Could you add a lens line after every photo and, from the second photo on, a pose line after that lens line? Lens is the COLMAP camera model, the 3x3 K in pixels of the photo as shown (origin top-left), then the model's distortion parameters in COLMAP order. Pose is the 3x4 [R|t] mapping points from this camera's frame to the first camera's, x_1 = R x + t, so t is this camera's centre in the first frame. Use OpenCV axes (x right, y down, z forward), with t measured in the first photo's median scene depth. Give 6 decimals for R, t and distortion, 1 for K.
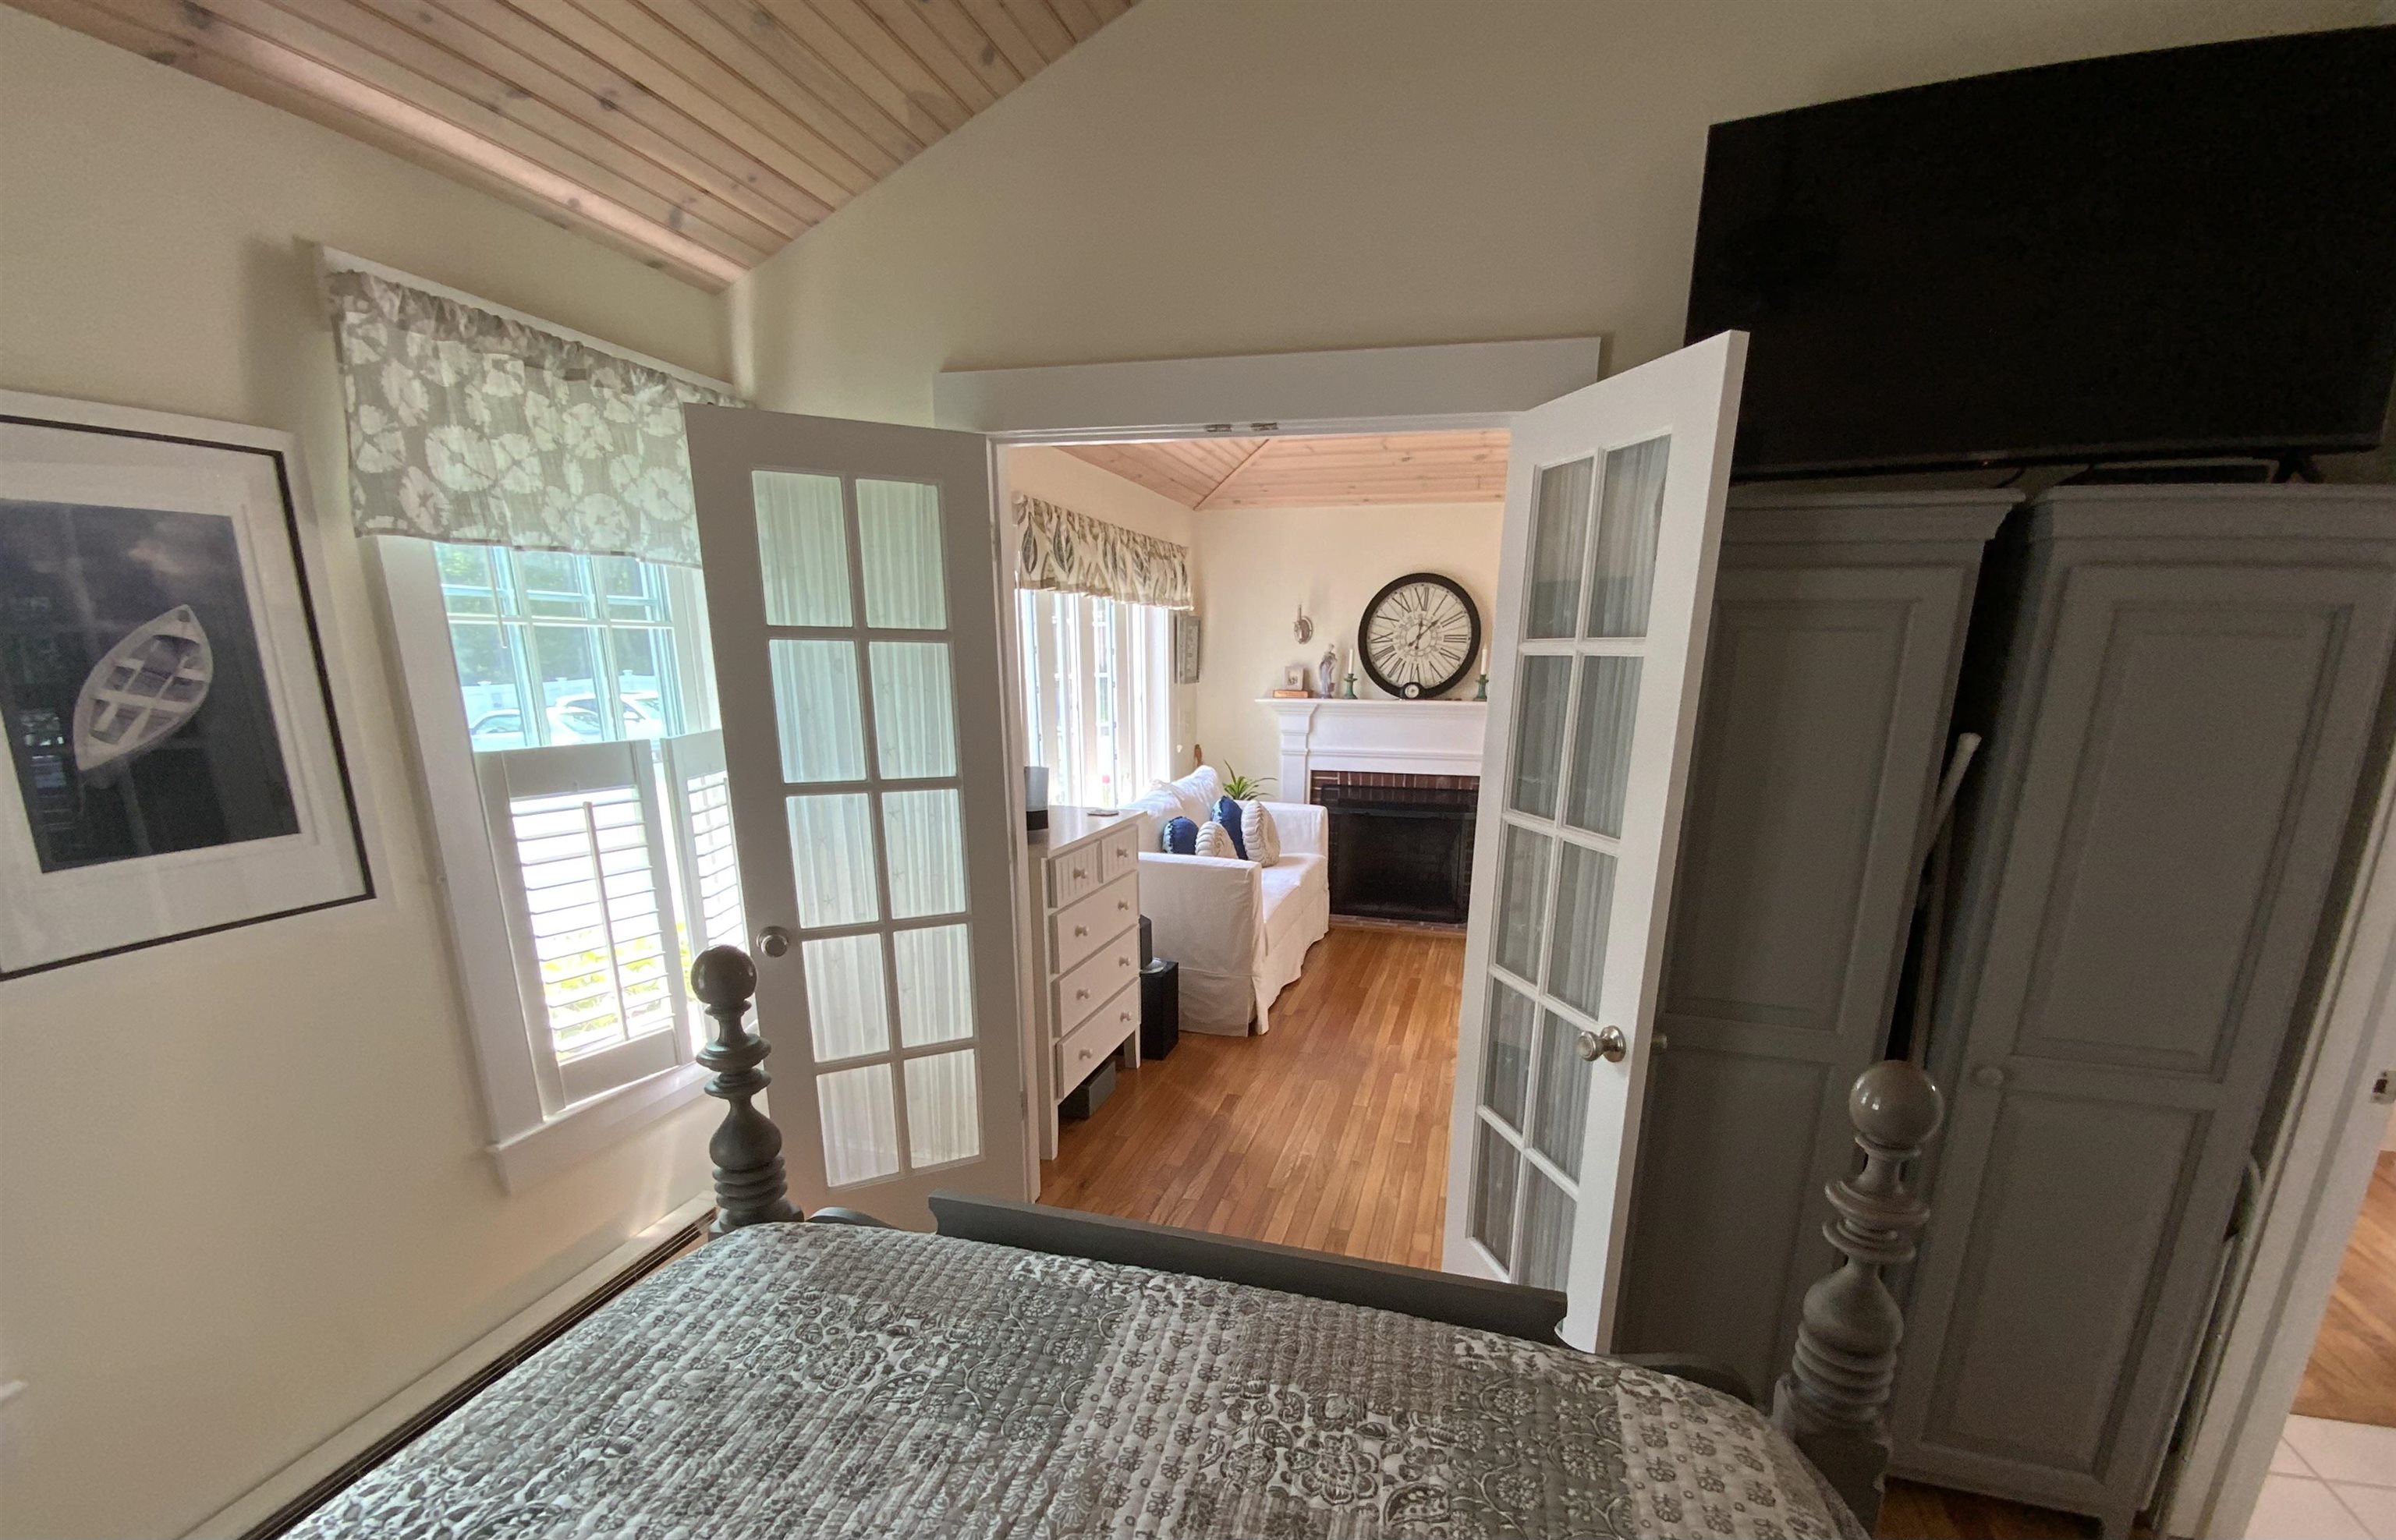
lens RADIAL K [[1010.8, 0, 1241.1], [0, 1010.8, 929.4], [0, 0, 1]] dist [-0.001550, -0.001124]
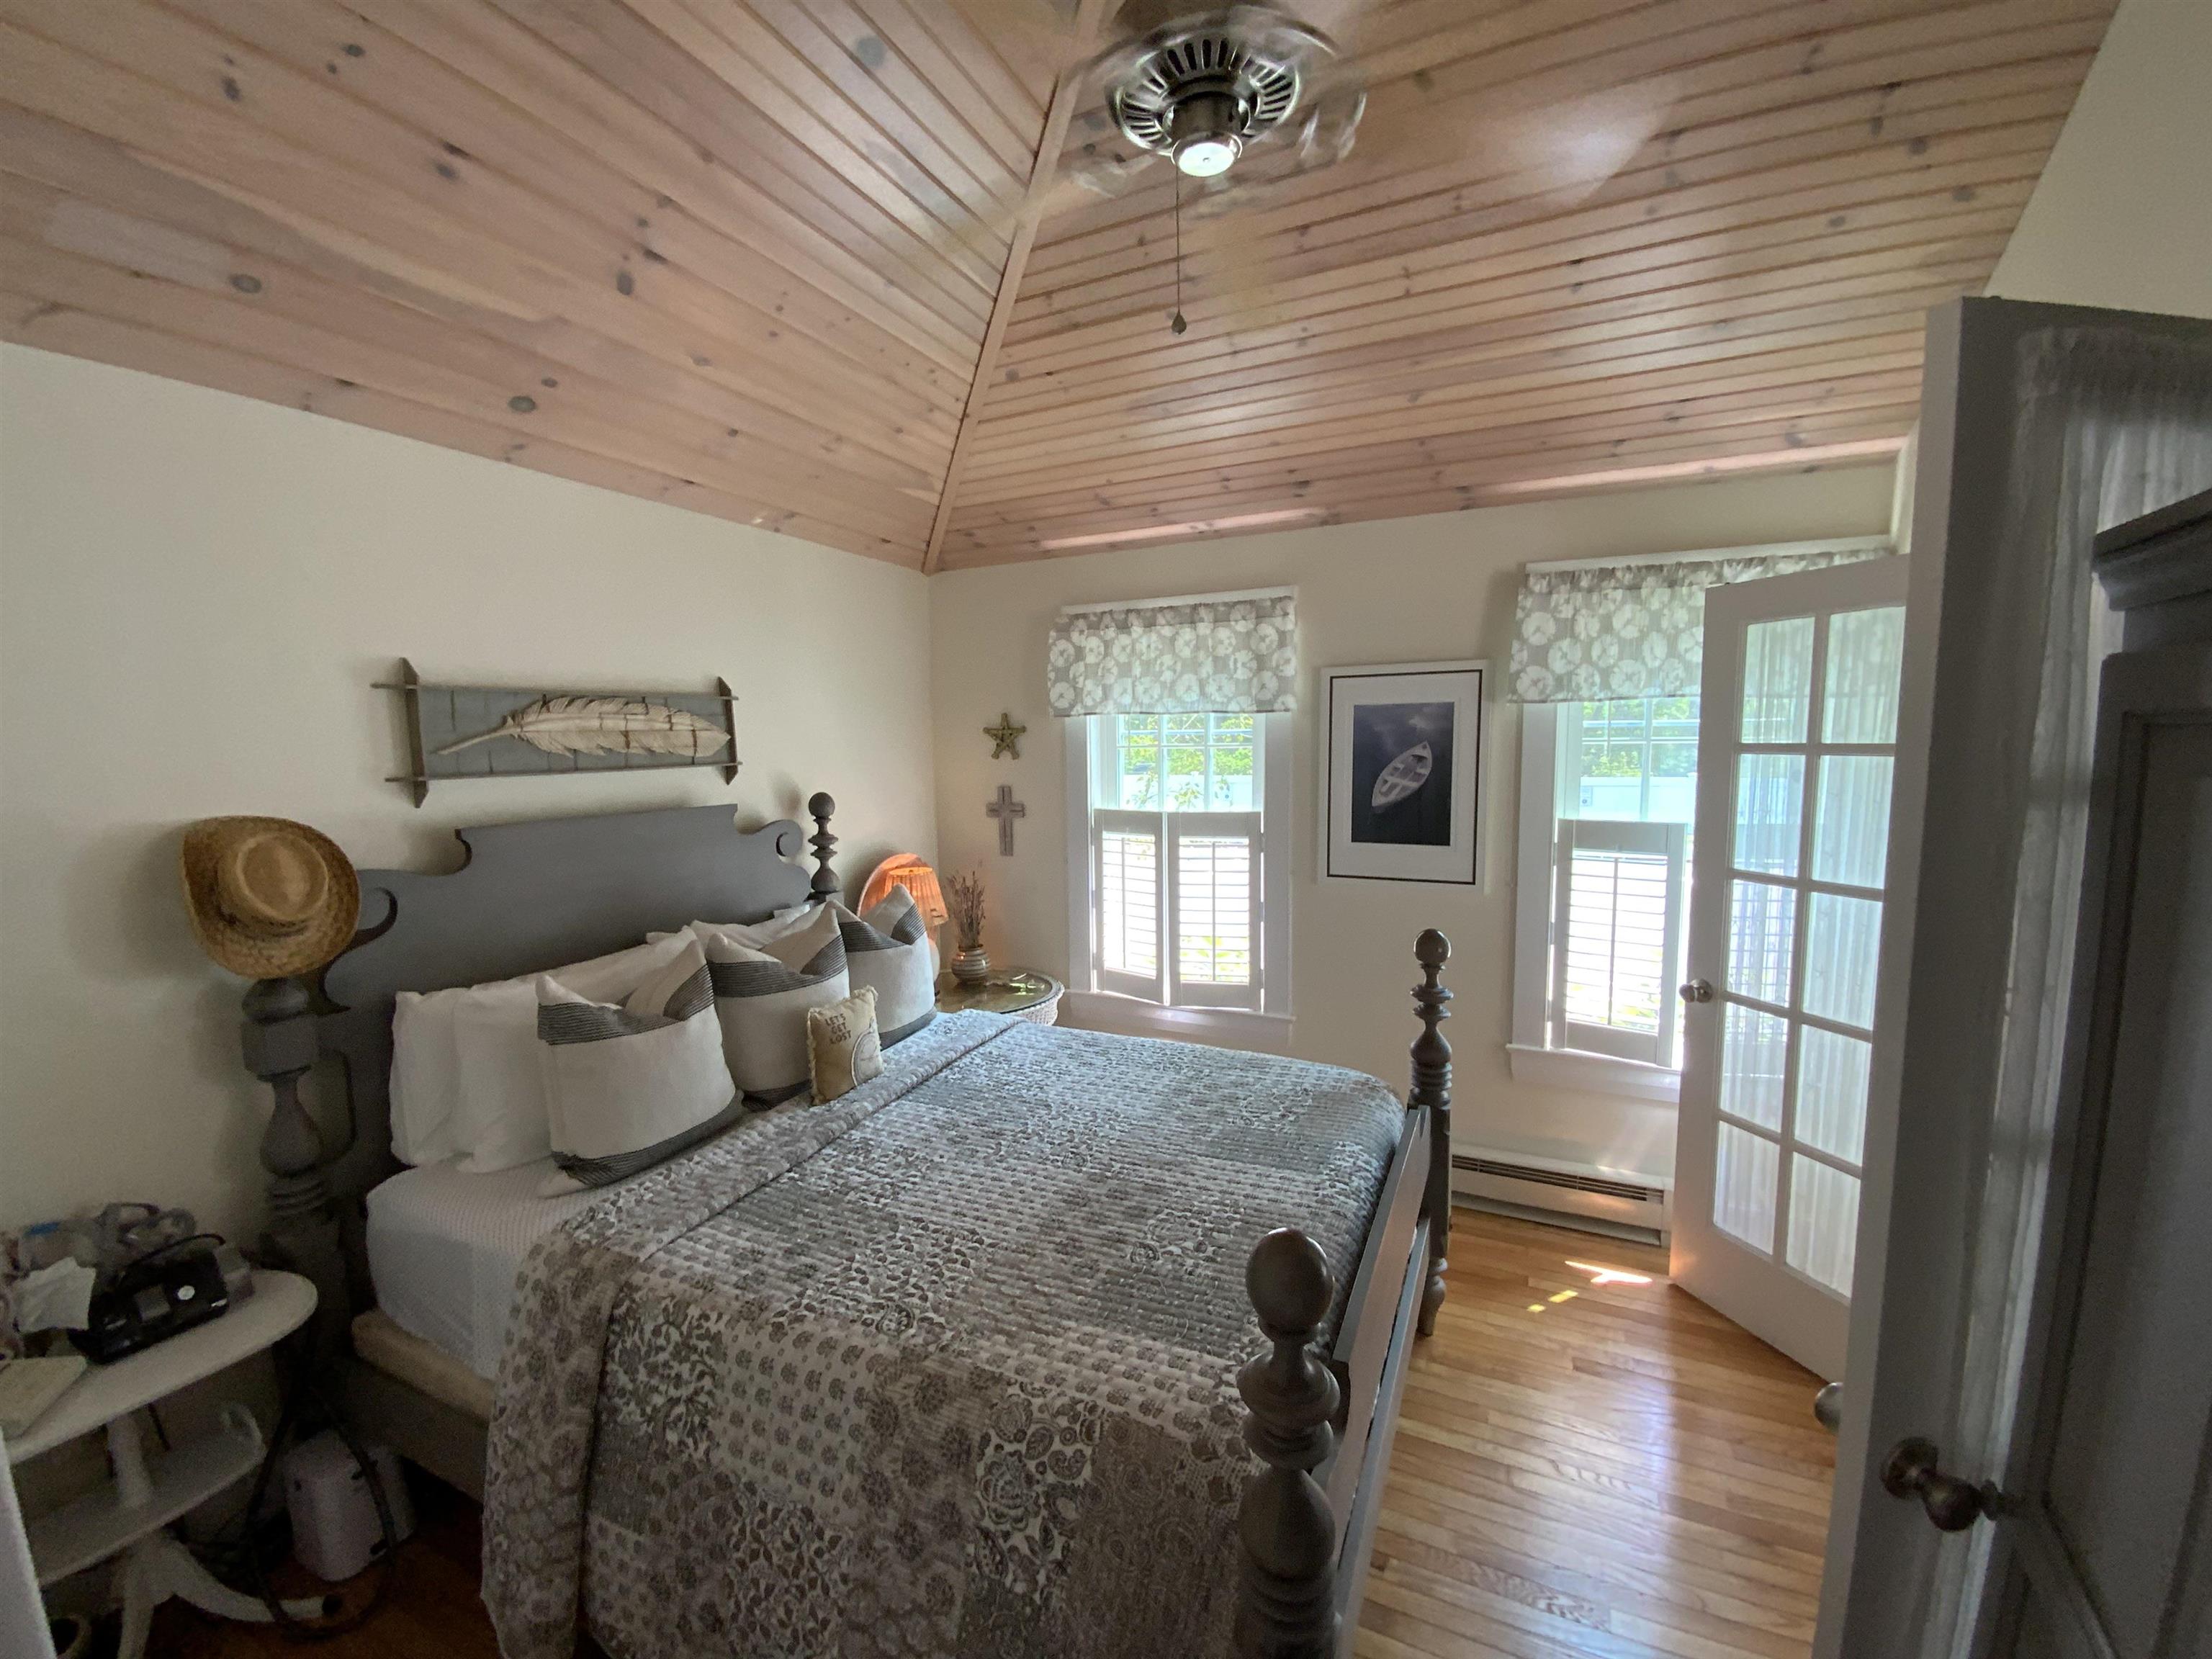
lens RADIAL K [[897.6, 0, 1114.4], [0, 897.6, 842.9], [0, 0, 1]] dist [-0.000147, 0.000023]
pose [[-0.176398, 0.104676, -0.978737, 0.899626], [-0.253491, 0.955960, 0.147926, -0.179153], [0.951118, 0.274195, -0.142095, 0.541183]]
